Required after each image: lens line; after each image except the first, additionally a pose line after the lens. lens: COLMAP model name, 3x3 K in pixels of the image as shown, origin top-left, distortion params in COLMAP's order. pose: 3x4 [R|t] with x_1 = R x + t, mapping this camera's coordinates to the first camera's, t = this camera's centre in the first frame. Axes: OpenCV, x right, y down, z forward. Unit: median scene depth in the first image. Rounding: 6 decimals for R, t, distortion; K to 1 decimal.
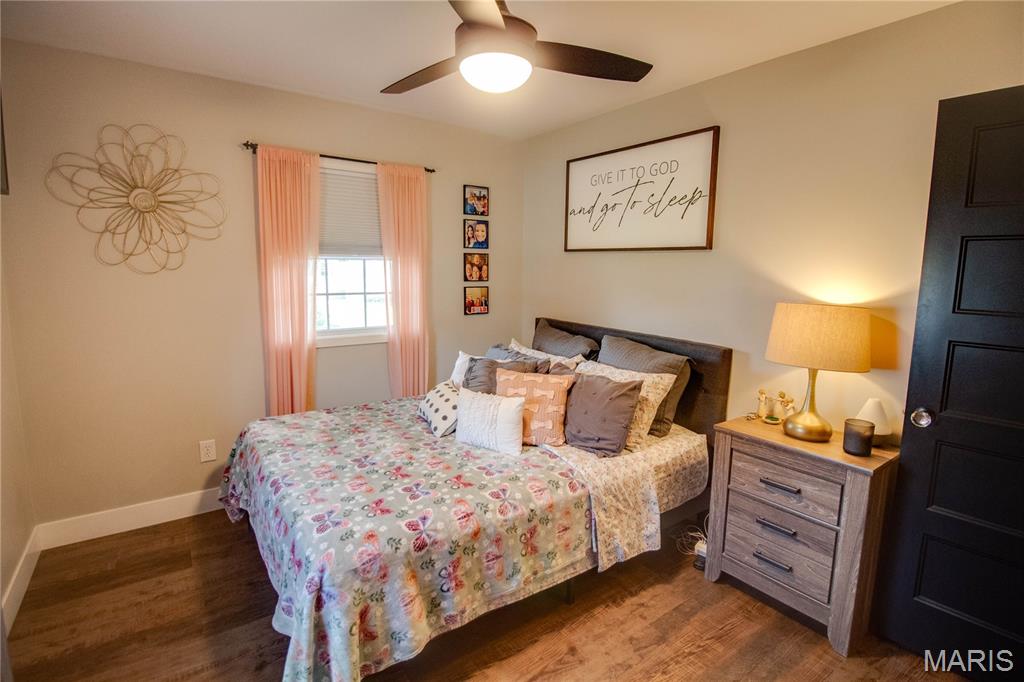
lens RADIAL K [[490.2, 0, 508.9], [0, 490.2, 334.9], [0, 0, 1]] dist [-0.012780, -0.006456]
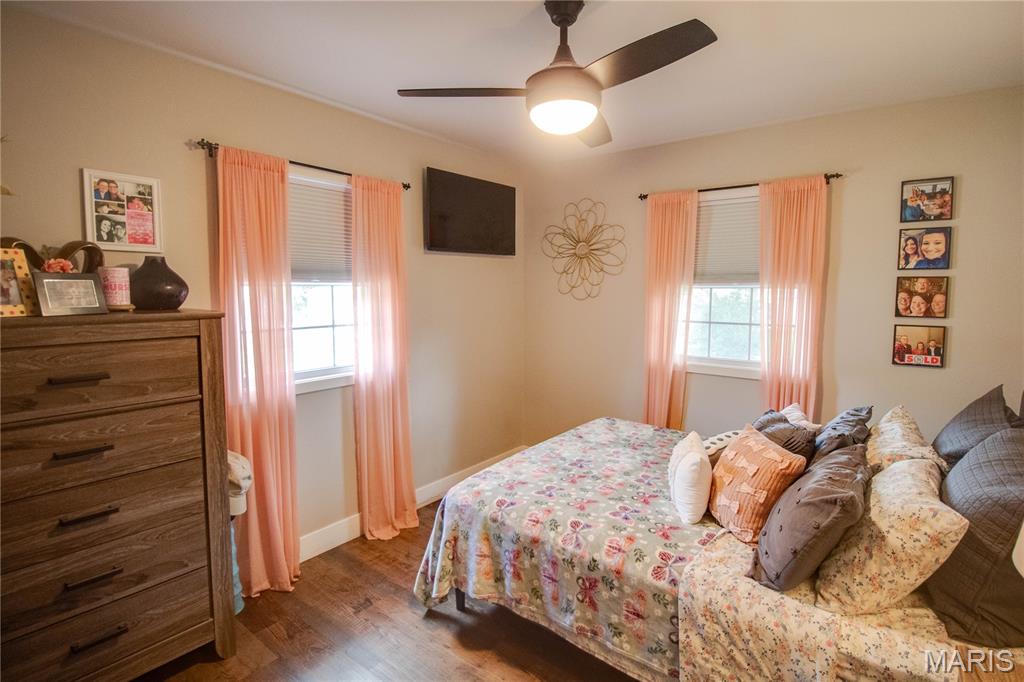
lens RADIAL K [[490.2, 0, 505.2], [0, 490.2, 334.3], [0, 0, 1]] dist [-0.012780, -0.006456]
pose [[0.274410, 0.075925, -0.958611, 0.586782], [-0.132509, 0.990354, 0.040508, -0.051885], [0.952439, 0.115909, 0.281823, 0.371040]]
